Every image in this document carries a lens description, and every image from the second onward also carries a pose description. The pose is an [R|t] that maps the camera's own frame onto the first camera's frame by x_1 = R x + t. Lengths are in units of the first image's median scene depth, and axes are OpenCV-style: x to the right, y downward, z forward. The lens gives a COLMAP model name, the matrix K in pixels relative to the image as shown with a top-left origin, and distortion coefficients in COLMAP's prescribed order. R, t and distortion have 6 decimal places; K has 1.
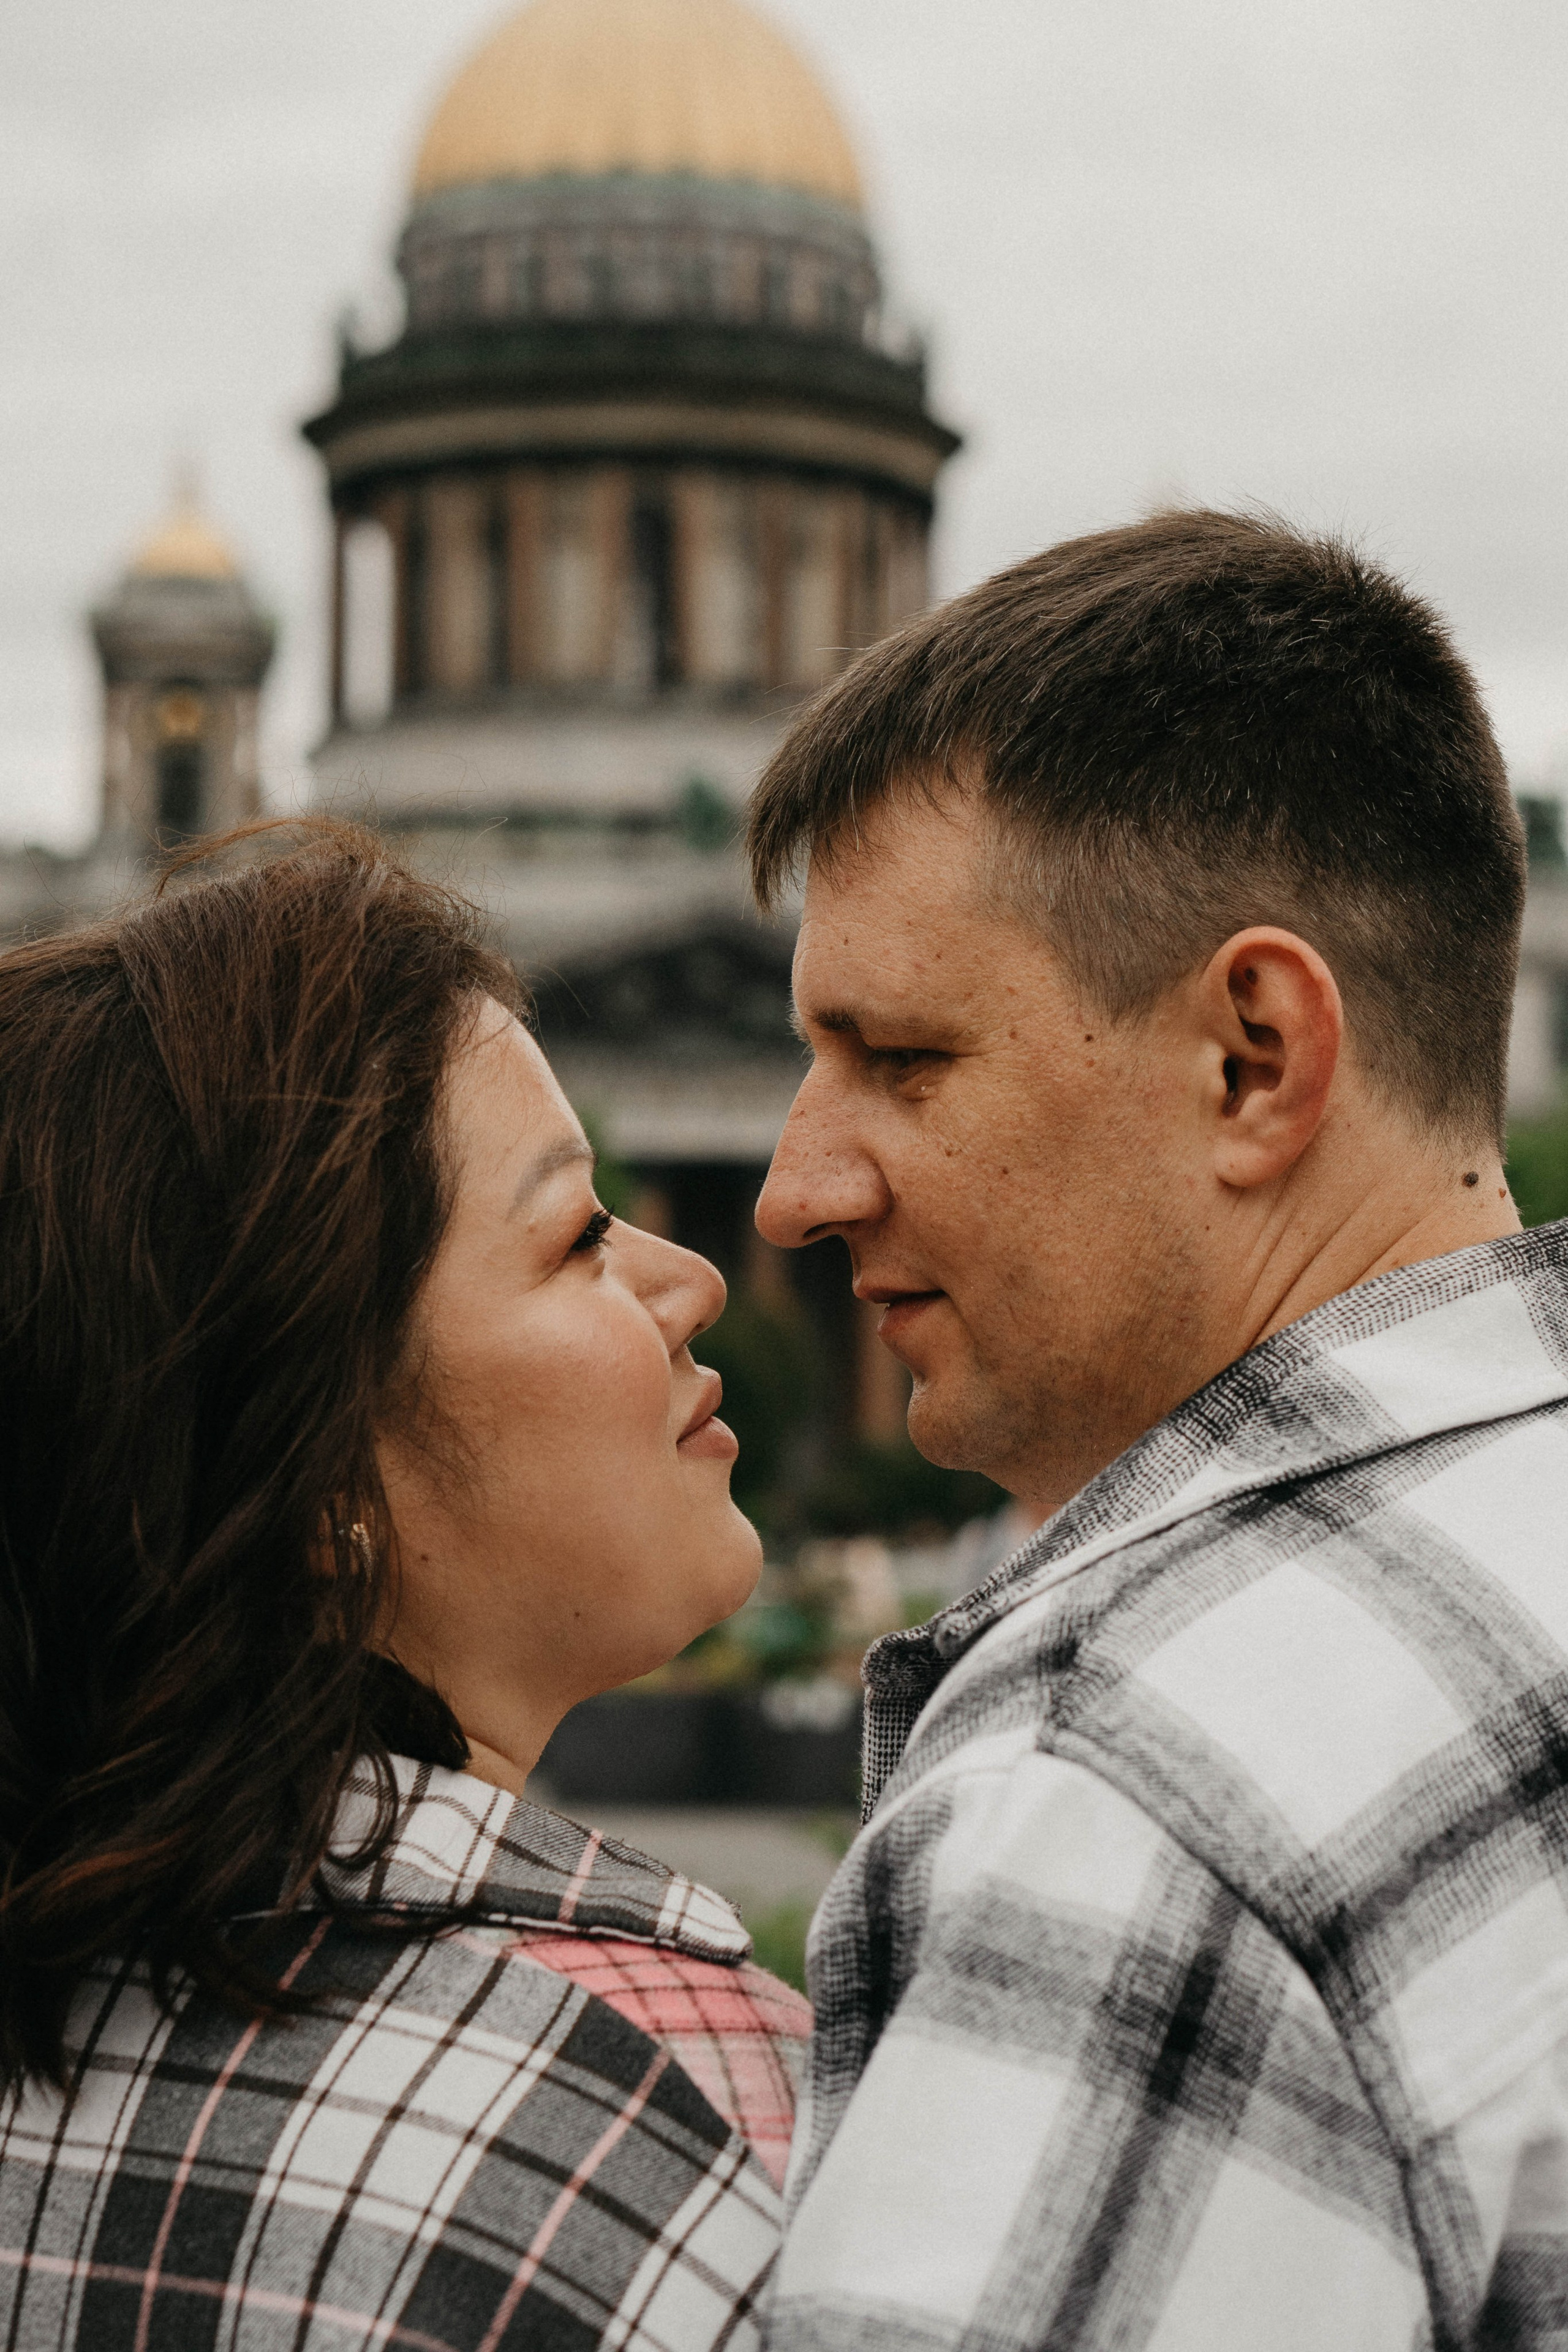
lens RADIAL K [[5125.1, 0, 784.0], [0, 5125.1, 1176.0], [0, 0, 1]] dist [-0.008943, 13.404110]
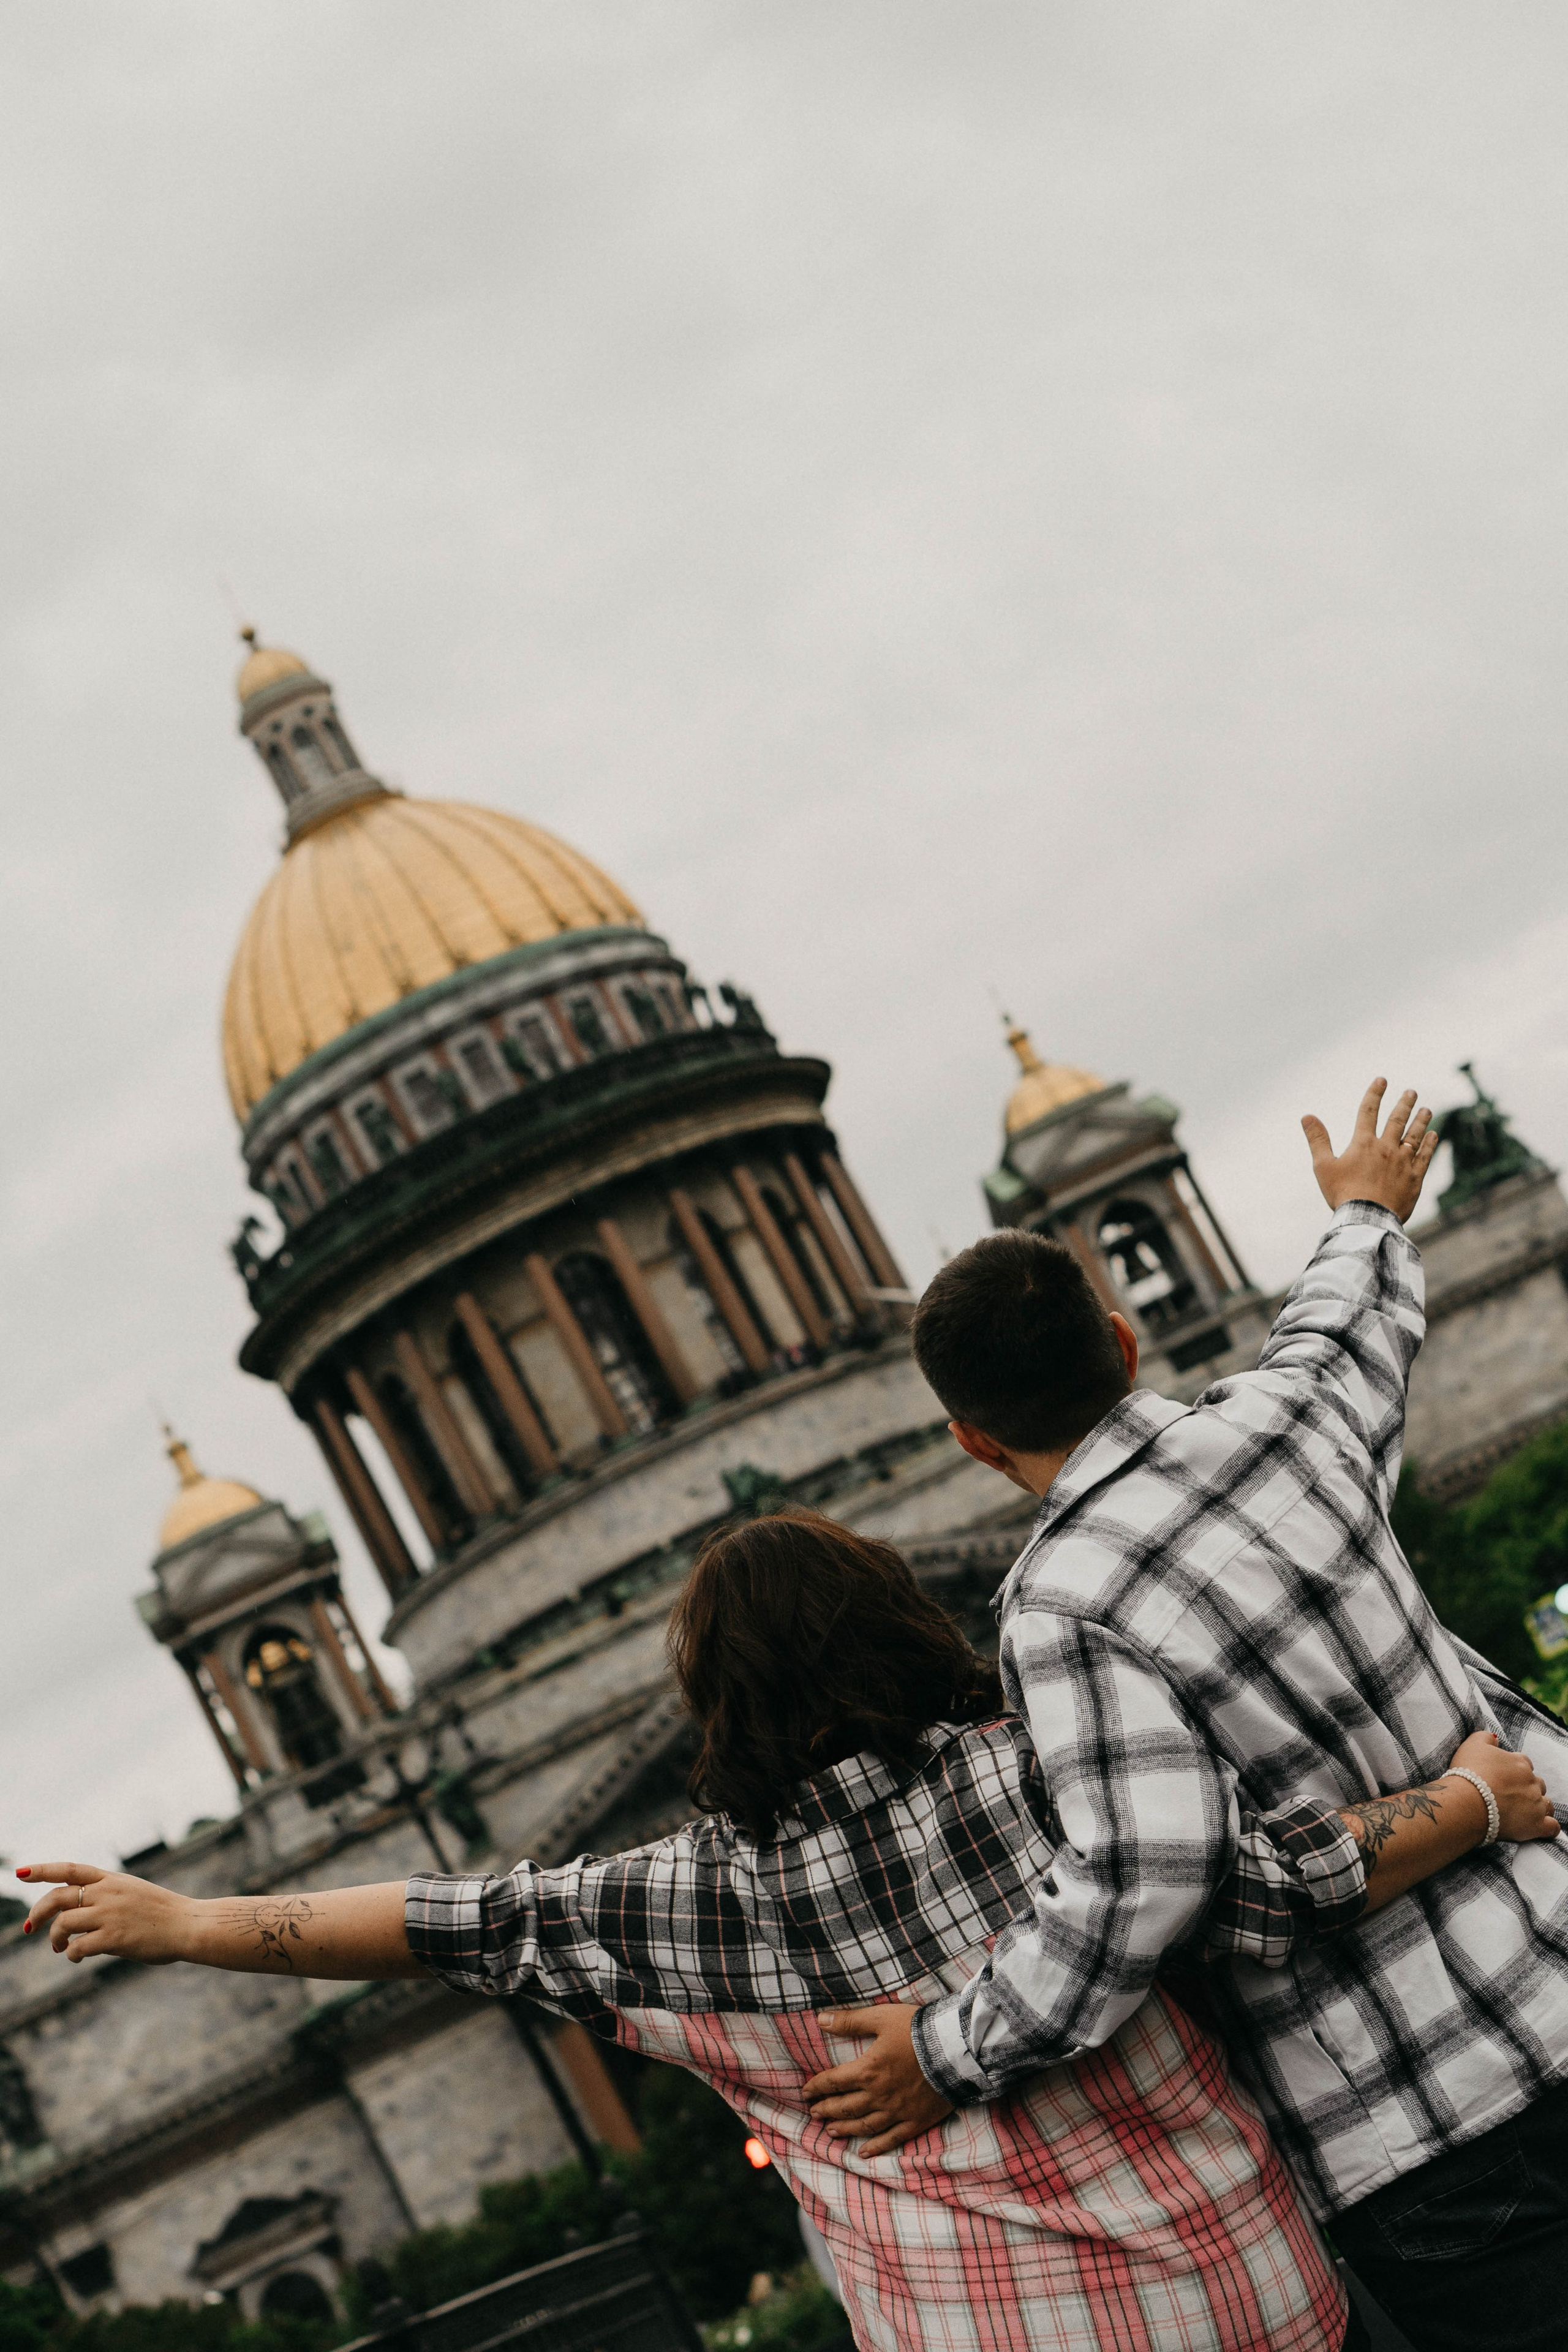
lens RADIAL K [[5153.6, 0, 689.4], [0, 5153.6, 1174.5], [0, 0, 1]] dist [0.079789, 0.016614]
pose [[0.887944, -0.459945, 0.002385, -0.000310], [0.456099, 0.879828, -0.133702, 0.002550], [0.059397, 0.119808, 0.991019, -0.031641]]
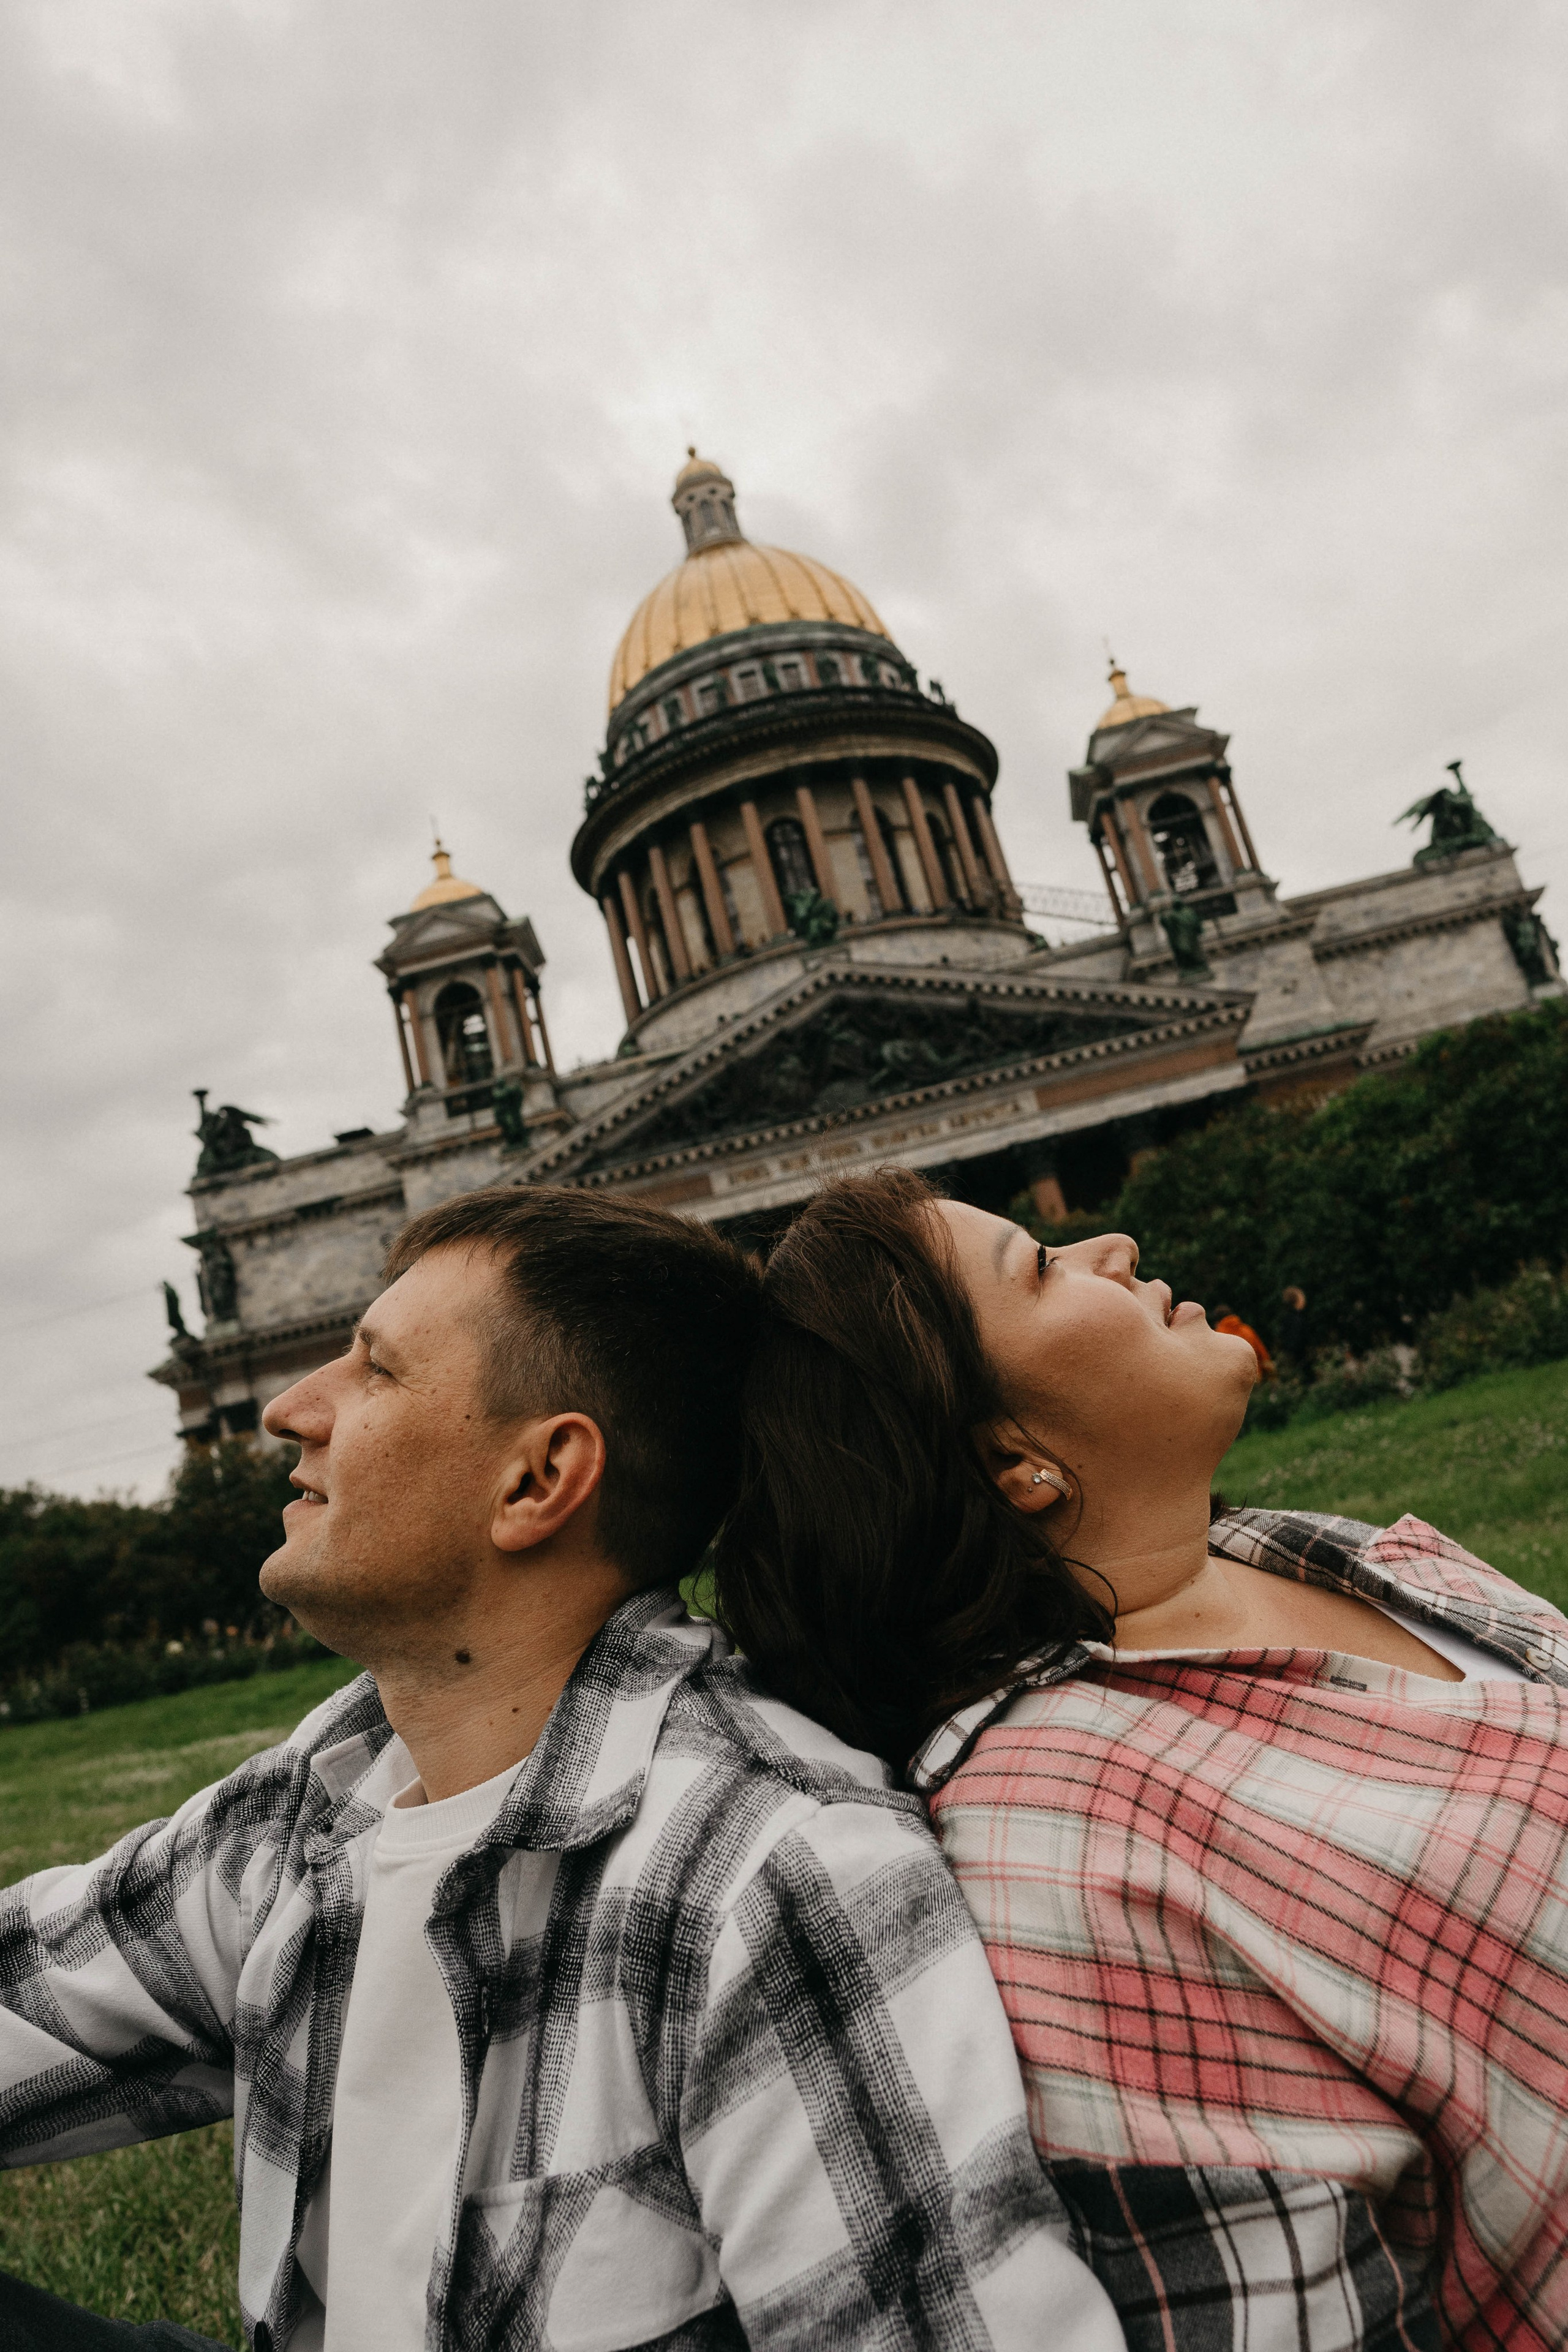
lens RADIAL K [[1622.6, 0, 764.2], [0, 1622.6, 1169.4], [0, 0, 1]] dist [-0.127770, 0.093952]
pose [[0.949569, -0.268034, -0.162716, 0.018753], [0.238599, 0.954355, -0.179659, 0.049342], [0.203443, 0.131775, 0.970178, 0.600725]]
